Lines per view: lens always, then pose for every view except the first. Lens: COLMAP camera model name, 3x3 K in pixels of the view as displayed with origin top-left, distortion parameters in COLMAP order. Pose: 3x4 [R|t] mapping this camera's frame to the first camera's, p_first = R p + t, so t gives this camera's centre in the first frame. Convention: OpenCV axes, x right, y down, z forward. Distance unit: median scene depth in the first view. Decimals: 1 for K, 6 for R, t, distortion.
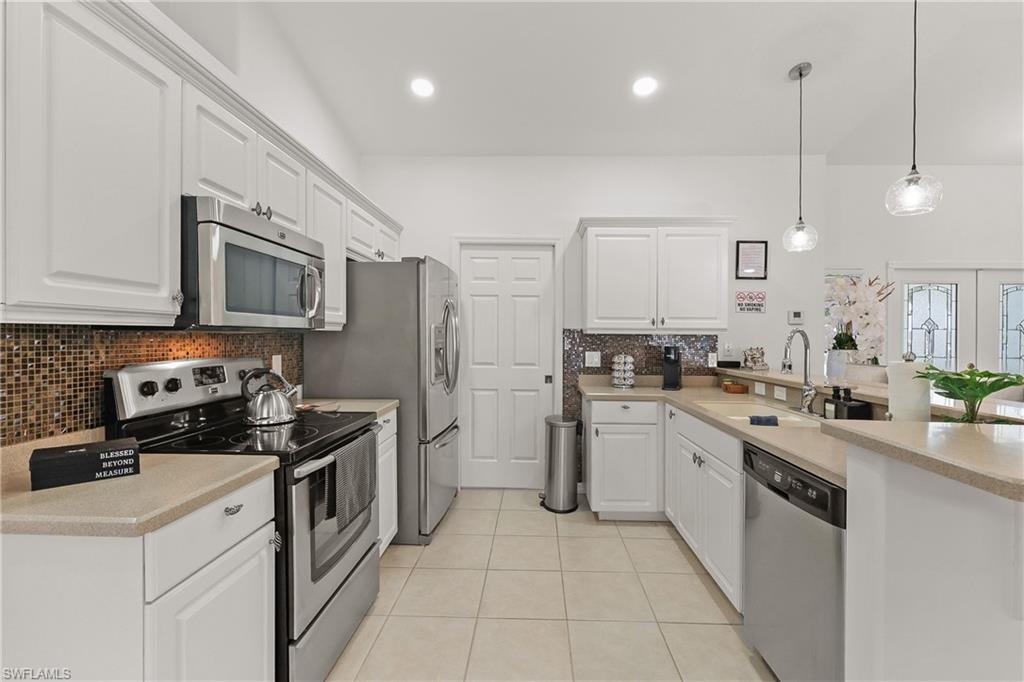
lens RADIAL K [[448.6, 0, 522.6], [0, 448.6, 338.5], [0, 0, 1]] dist [0.001756, 0.000425]
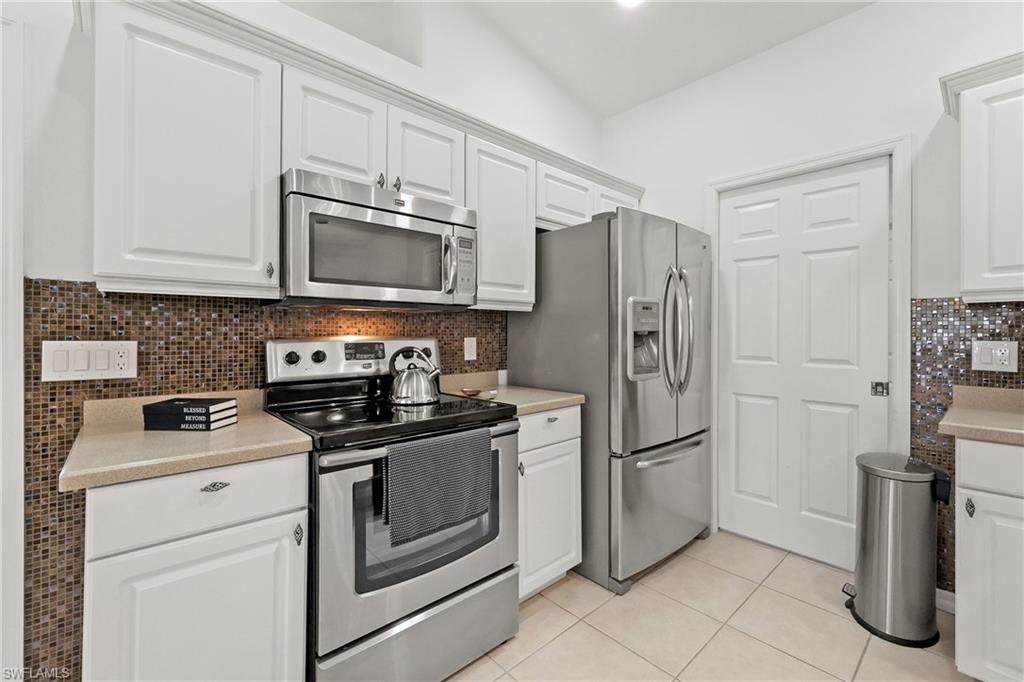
lens RADIAL K [[433.6, 0, 507.1], [0, 433.6, 334.6], [0, 0, 1]] dist [0.002458, 0.000406]
pose [[0.686323, -0.005436, -0.727276, 0.195504], [-0.000306, 0.999970, -0.007763, 0.036983], [0.727297, 0.005550, 0.686301, 0.389747]]
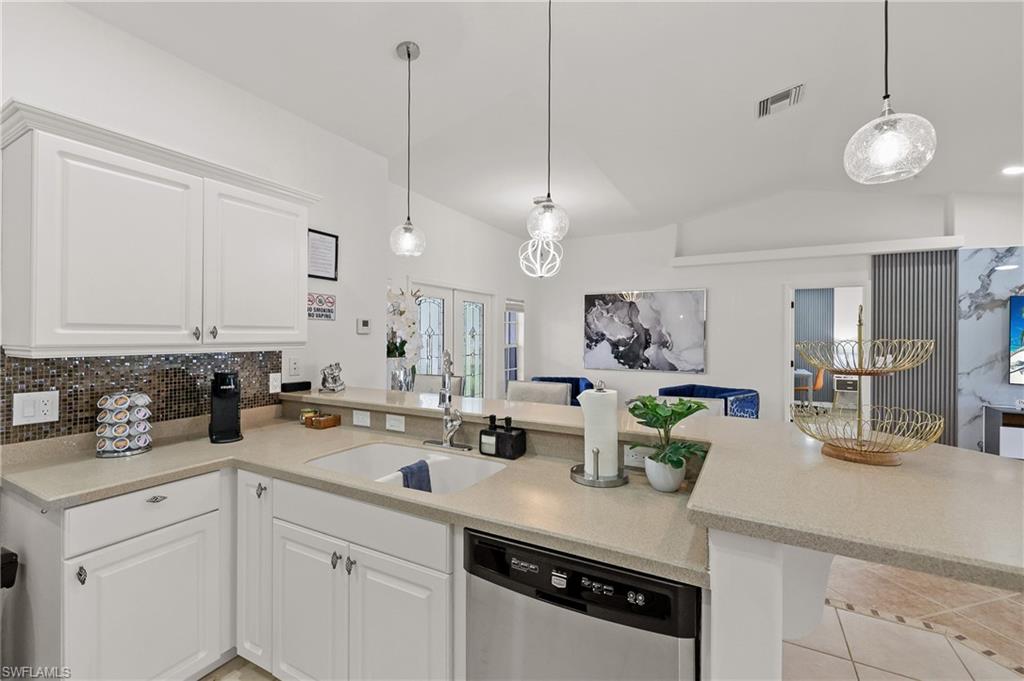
lens RADIAL K [[430.1, 0, 523.8], [0, 430.1, 331.8], [0, 0, 1]] dist [0.001172, 0.000117]
pose [[0.446588, 0.000667, 0.894739, -0.034512], [0.002381, 0.999995, -0.001934, -0.047849], [-0.894737, 0.002994, 0.446584, 0.461913]]
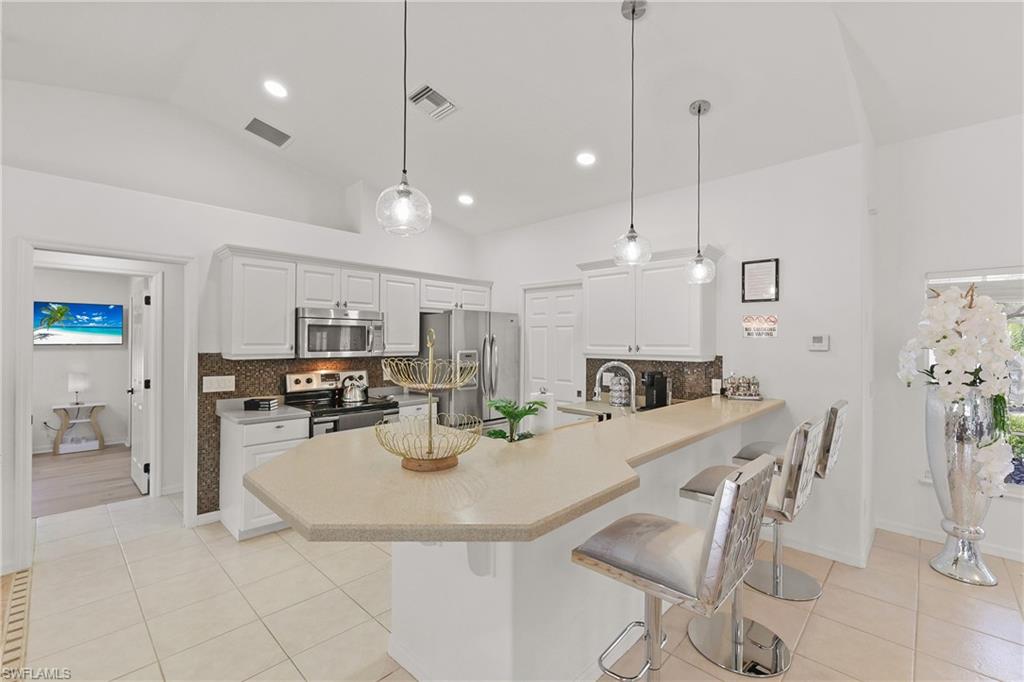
lens RADIAL K [[445.5, 0, 512.0], [0, 445.5, 341.0], [0, 0, 1]] dist [0.001794, 0.000093]
pose [[0.737696, -0.005525, -0.675111, 1.074908], [-0.002400, 0.999939, -0.010805, -0.057222], [0.675129, 0.009591, 0.737637, -0.029843]]
